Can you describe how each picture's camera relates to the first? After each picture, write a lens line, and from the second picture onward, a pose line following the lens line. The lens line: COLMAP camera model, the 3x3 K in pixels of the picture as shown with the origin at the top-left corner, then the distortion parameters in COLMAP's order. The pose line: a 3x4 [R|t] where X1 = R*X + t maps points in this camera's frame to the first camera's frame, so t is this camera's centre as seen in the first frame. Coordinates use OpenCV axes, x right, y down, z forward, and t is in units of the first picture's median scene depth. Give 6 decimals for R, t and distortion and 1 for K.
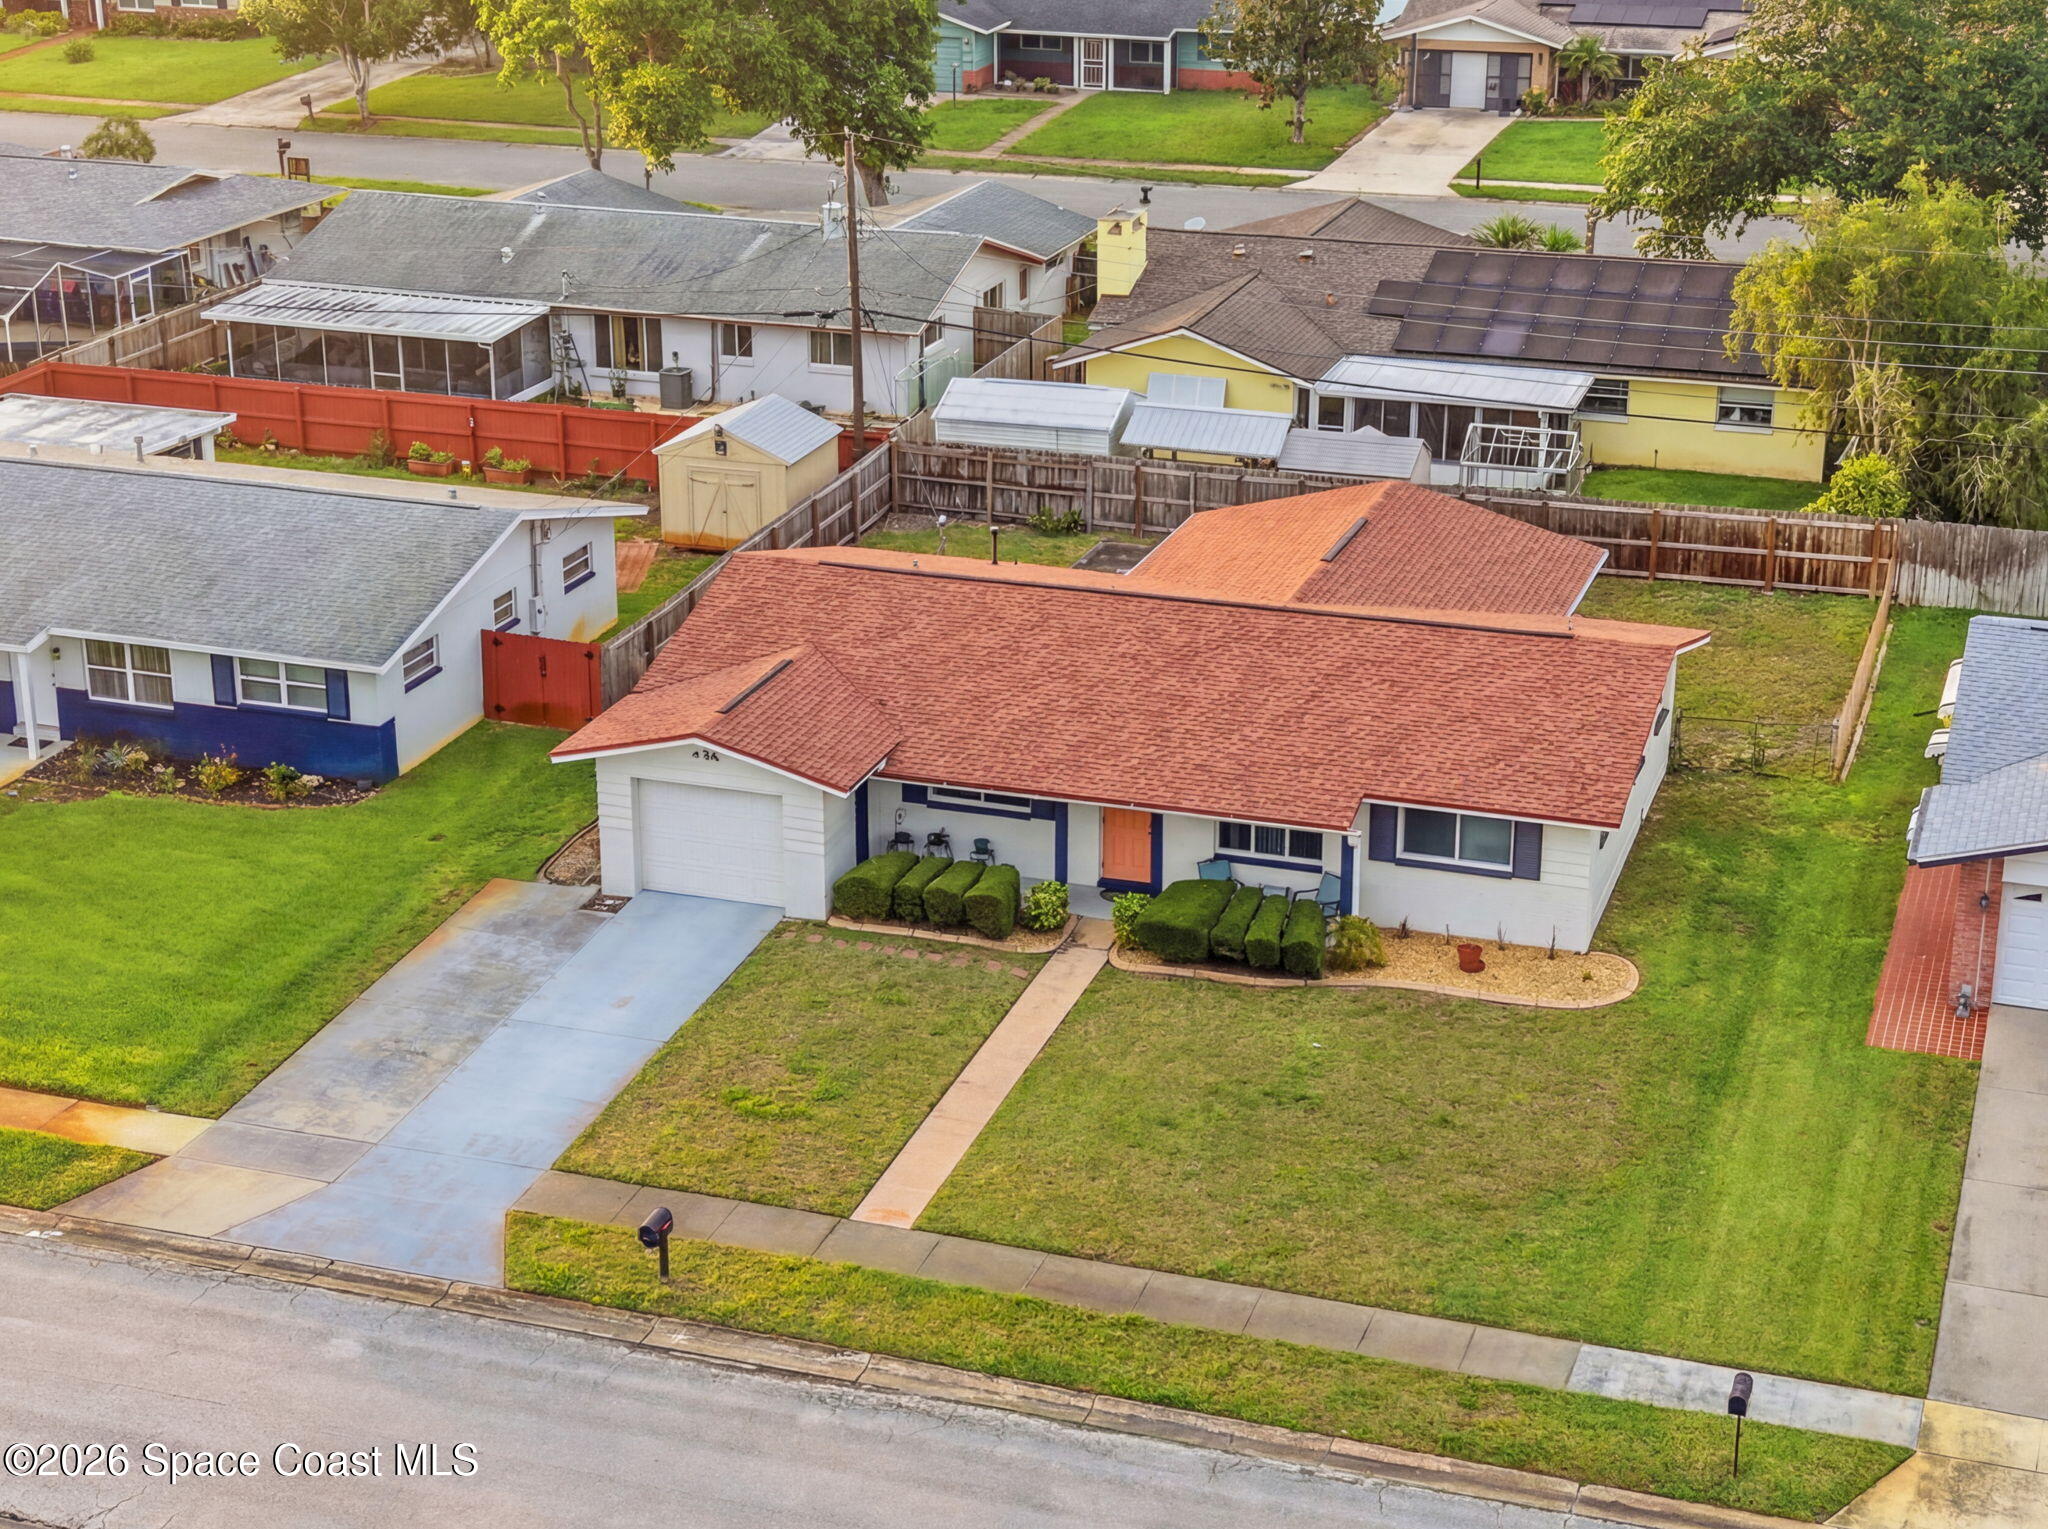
lens RADIAL K [[3358.1, 0, 1024.0], [0, 3358.1, 764.5], [0, 0, 1]] dist [0.211379, -0.900920]
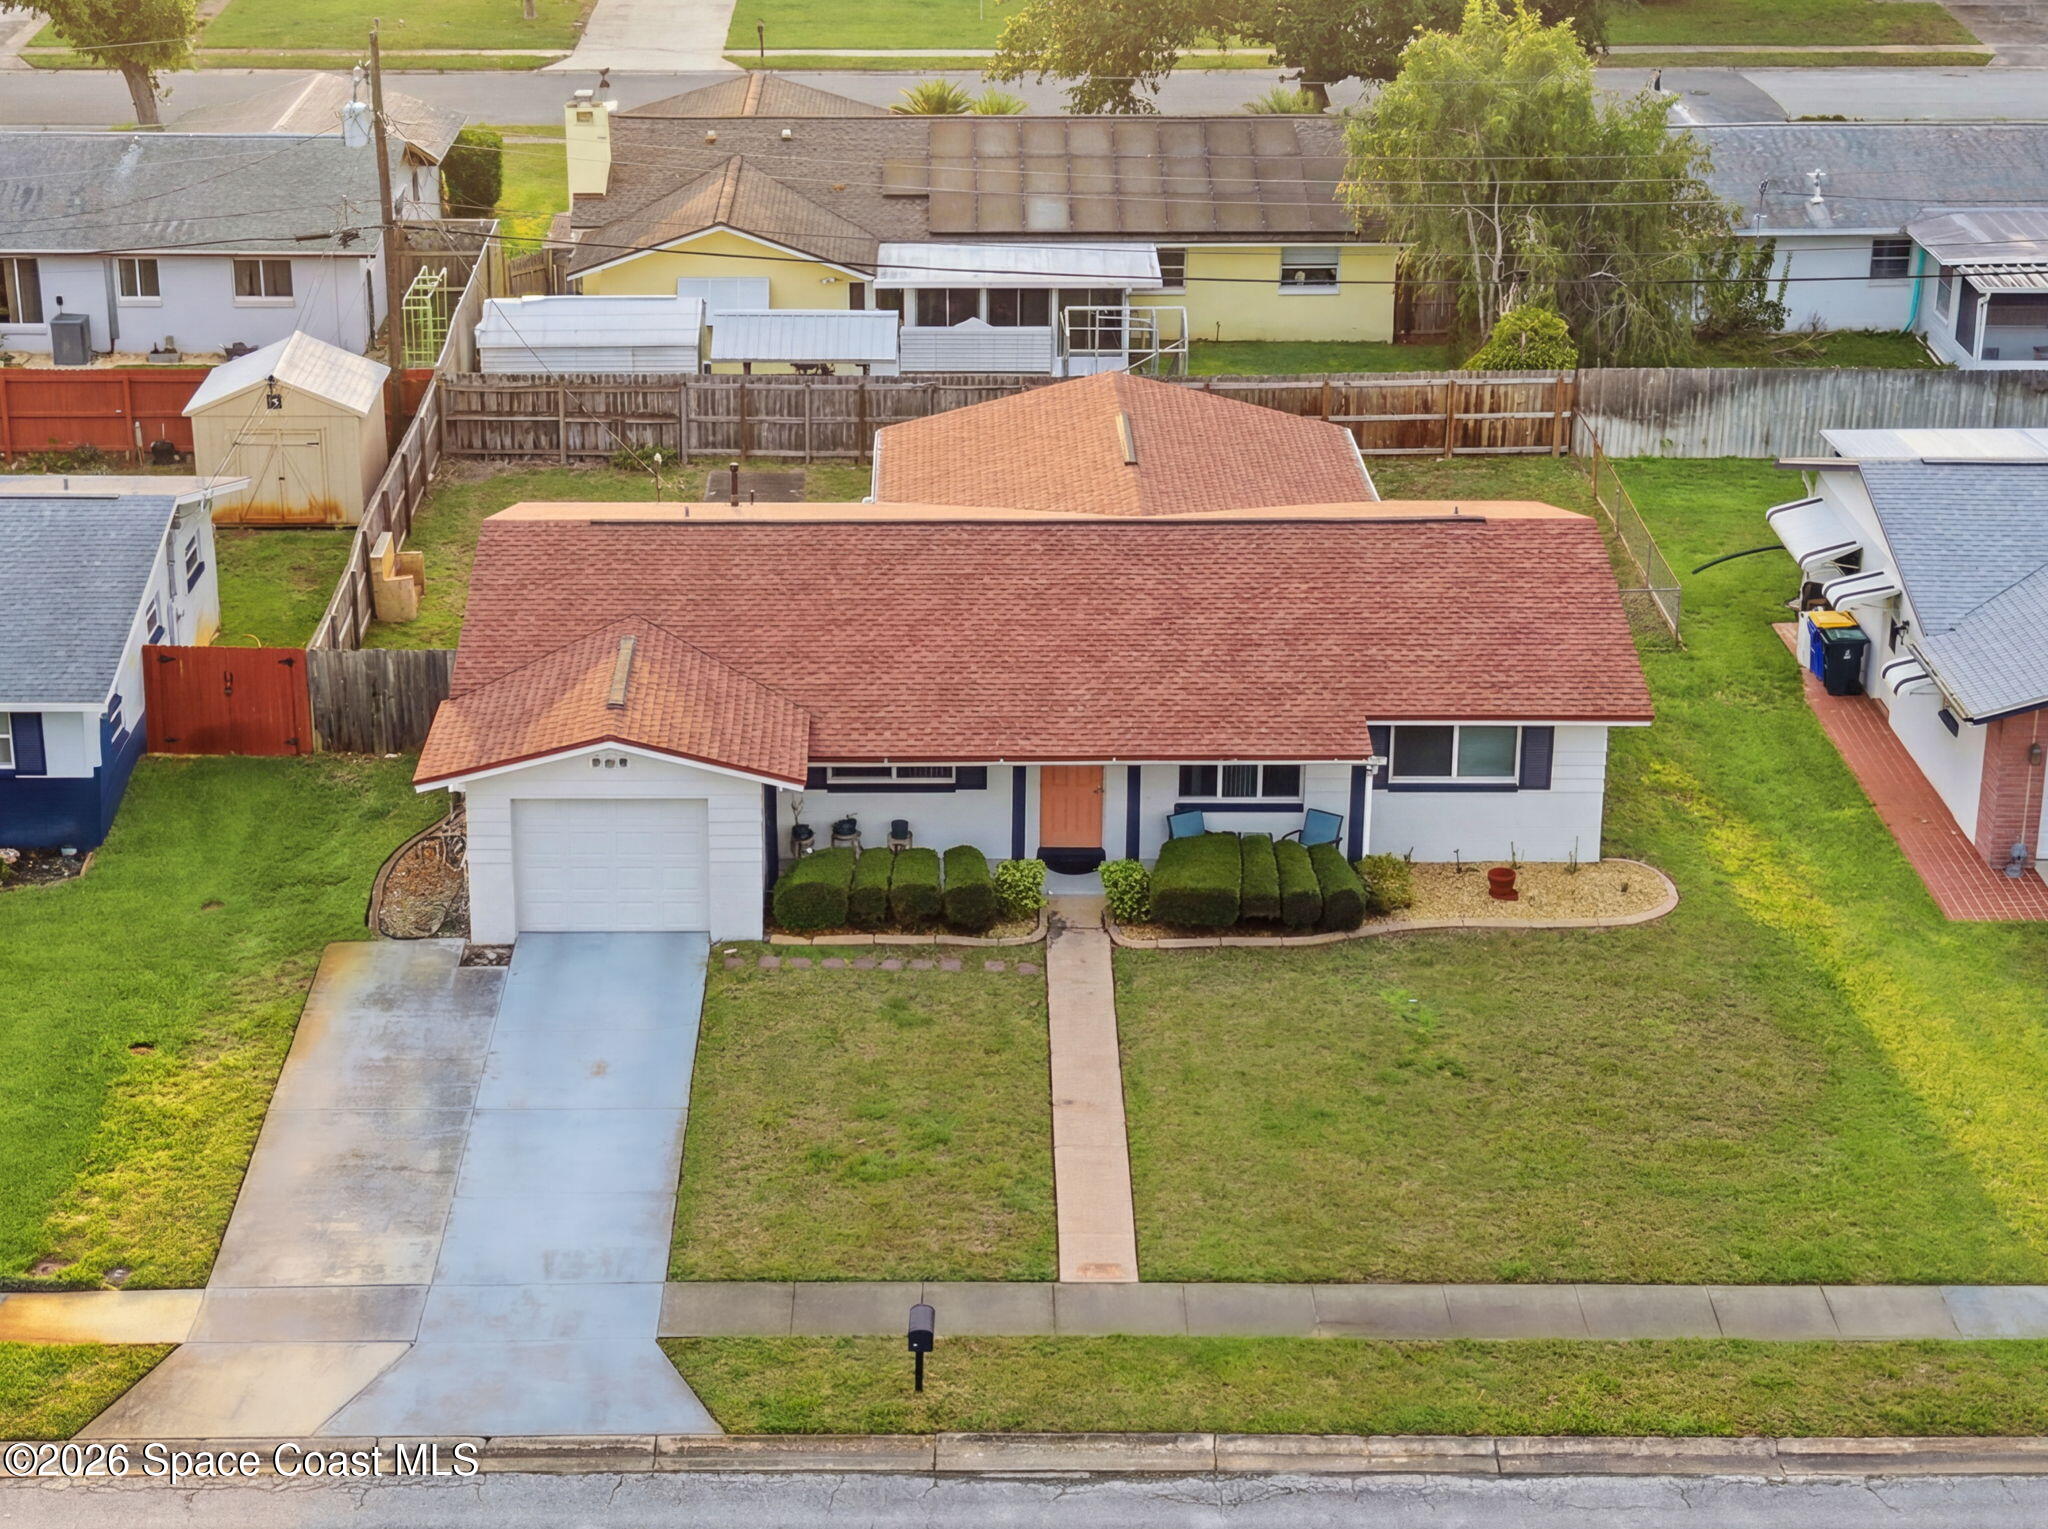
lens RADIAL K [[3561.8, 0, 974.9], [0, 3561.8, 759.4], [0, 0, 1]] dist [0.228094, -0.938117]
pose [[0.943714, -0.118429, 0.308834, -0.275612], [0.112529, 0.992962, 0.036914, -0.025082], [-0.311032, -0.000083, 0.950399, 0.129231]]
